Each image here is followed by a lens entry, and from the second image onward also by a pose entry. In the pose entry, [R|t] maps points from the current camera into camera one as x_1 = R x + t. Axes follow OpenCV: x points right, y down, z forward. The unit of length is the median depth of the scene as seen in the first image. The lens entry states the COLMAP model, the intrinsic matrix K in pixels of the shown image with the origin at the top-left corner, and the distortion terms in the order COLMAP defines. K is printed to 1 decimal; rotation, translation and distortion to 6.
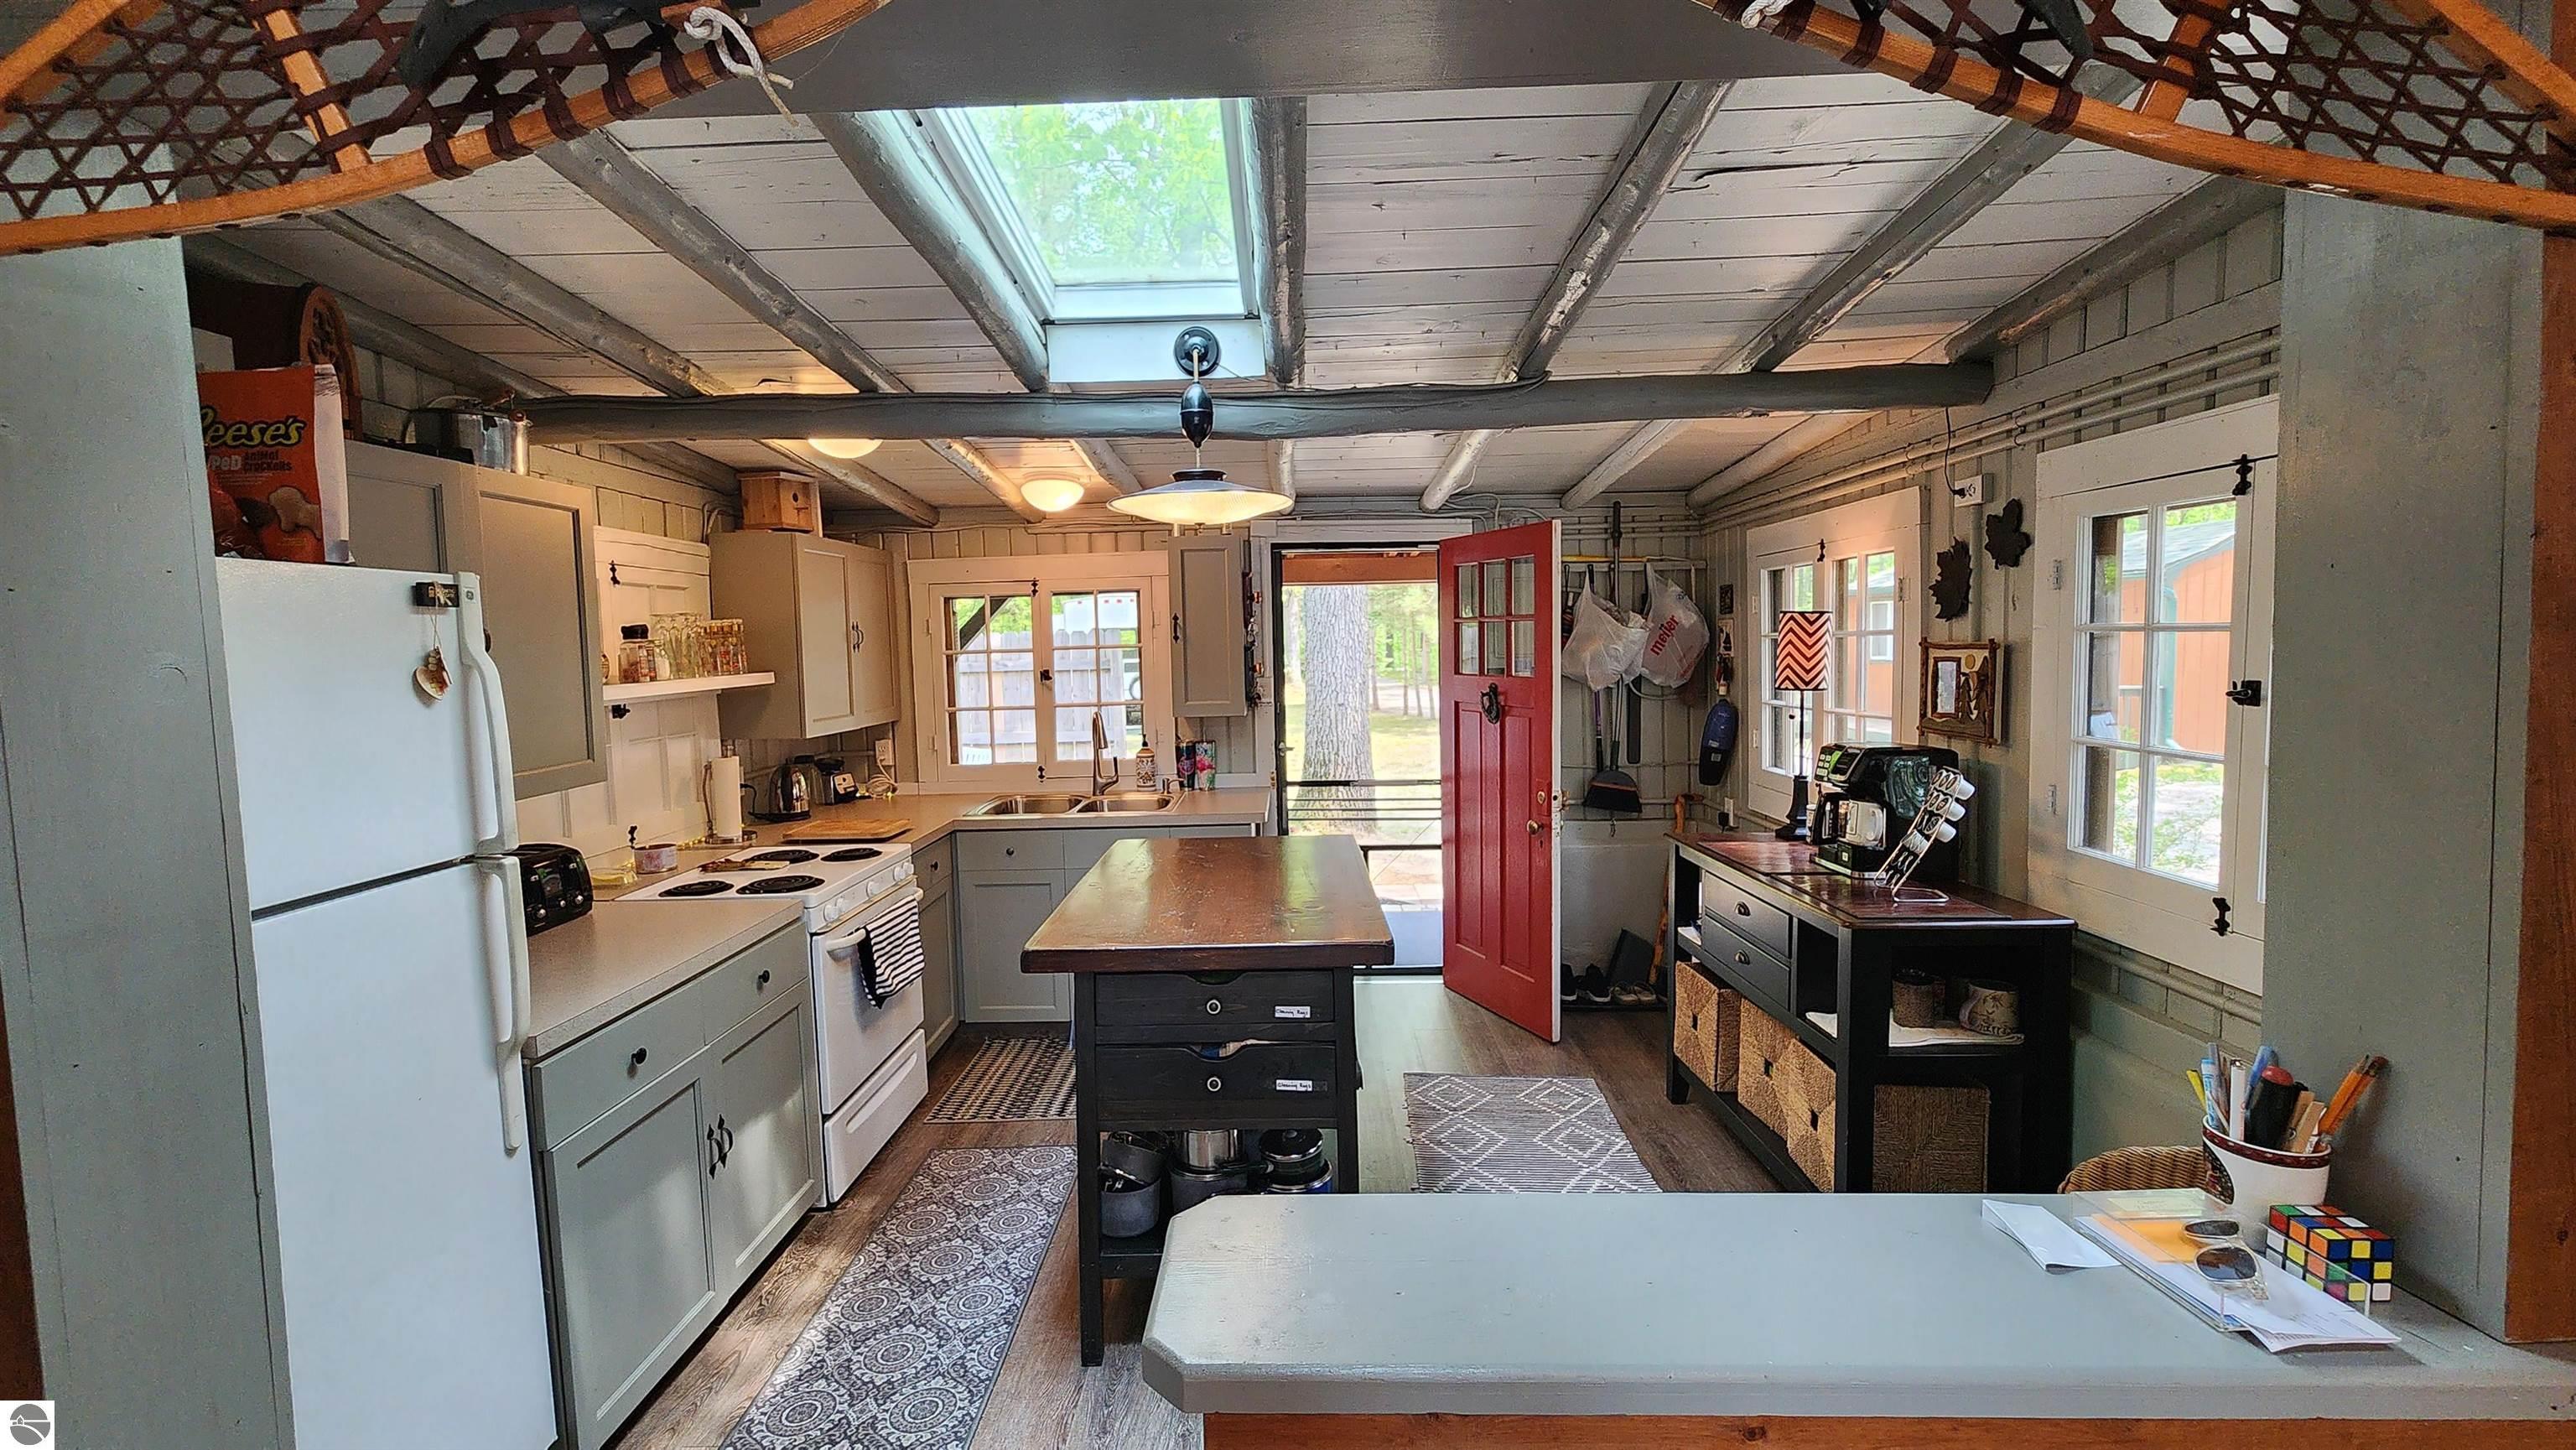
lens RADIAL K [[1058.5, 0, 1285.6], [0, 1058.5, 724.5], [0, 0, 1]] dist [-0.000934, 0.001336]
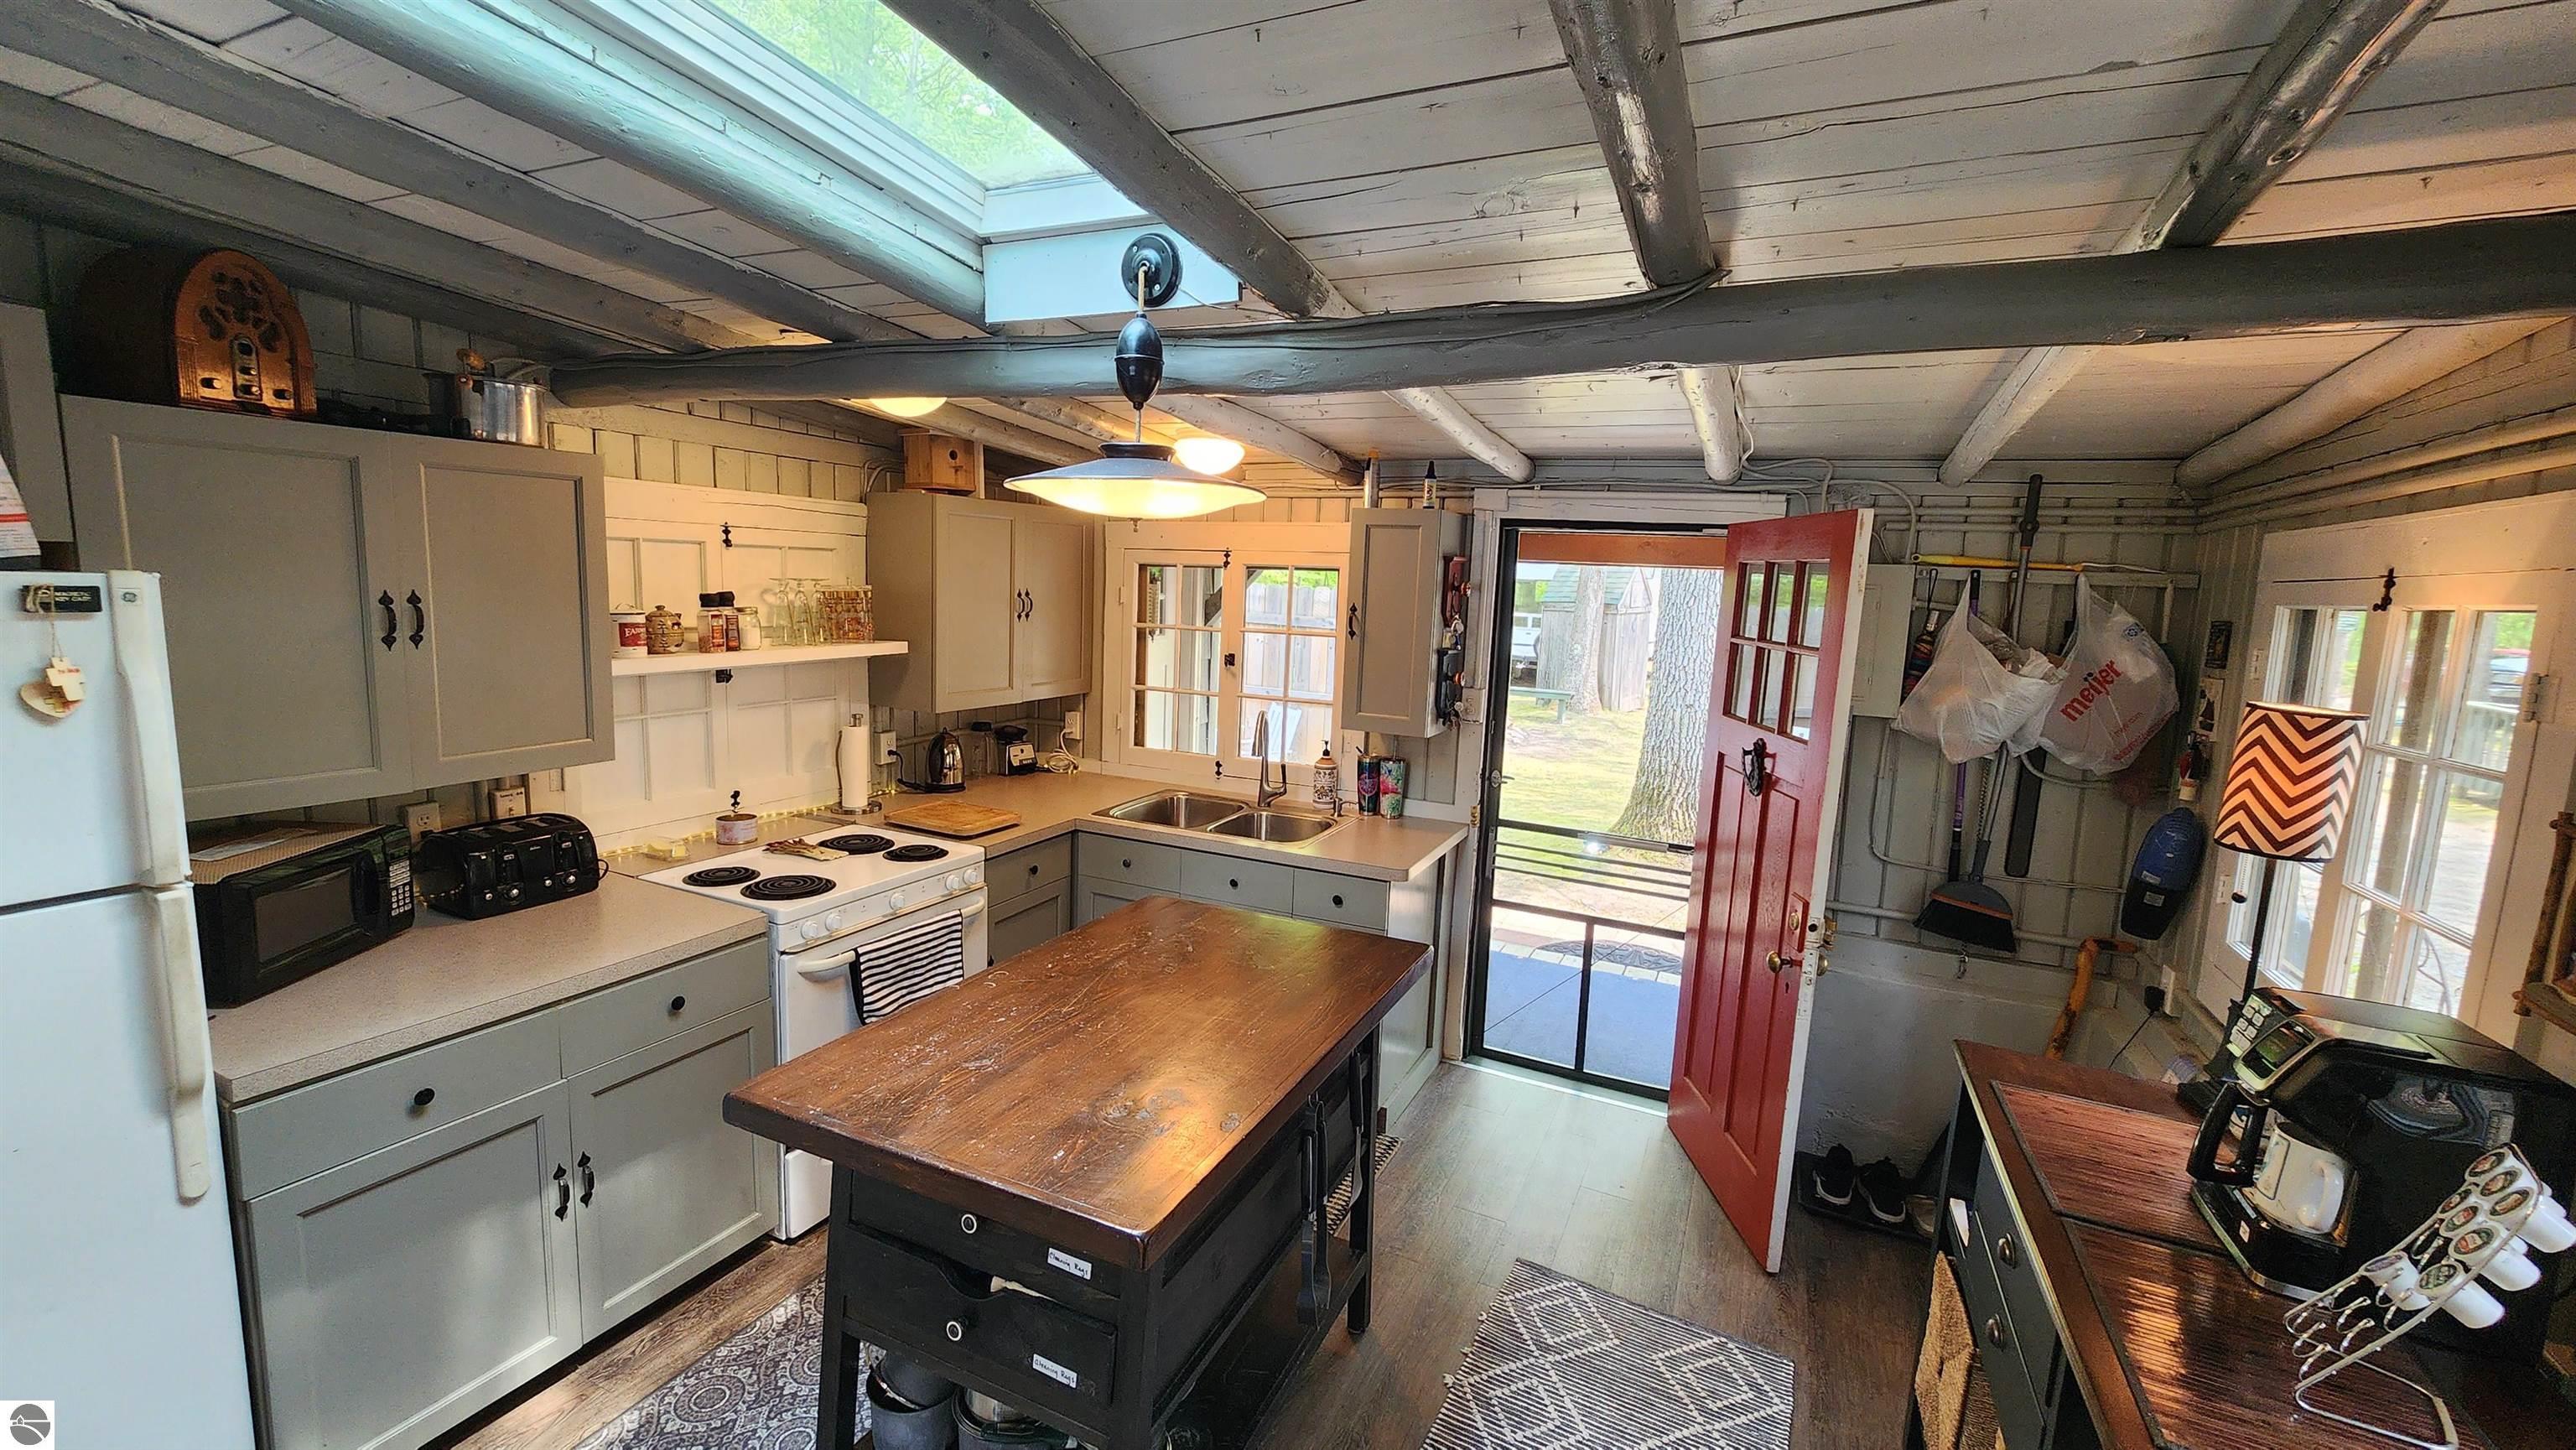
lens RADIAL K [[1058.5, 0, 1277.7], [0, 1058.5, 728.6], [0, 0, 1]] dist [-0.000934, 0.001336]
pose [[0.904383, 0.120605, -0.409324, 0.213918], [-0.095367, 0.992091, 0.081607, -0.080140], [0.415930, -0.034768, 0.908732, 0.266359]]
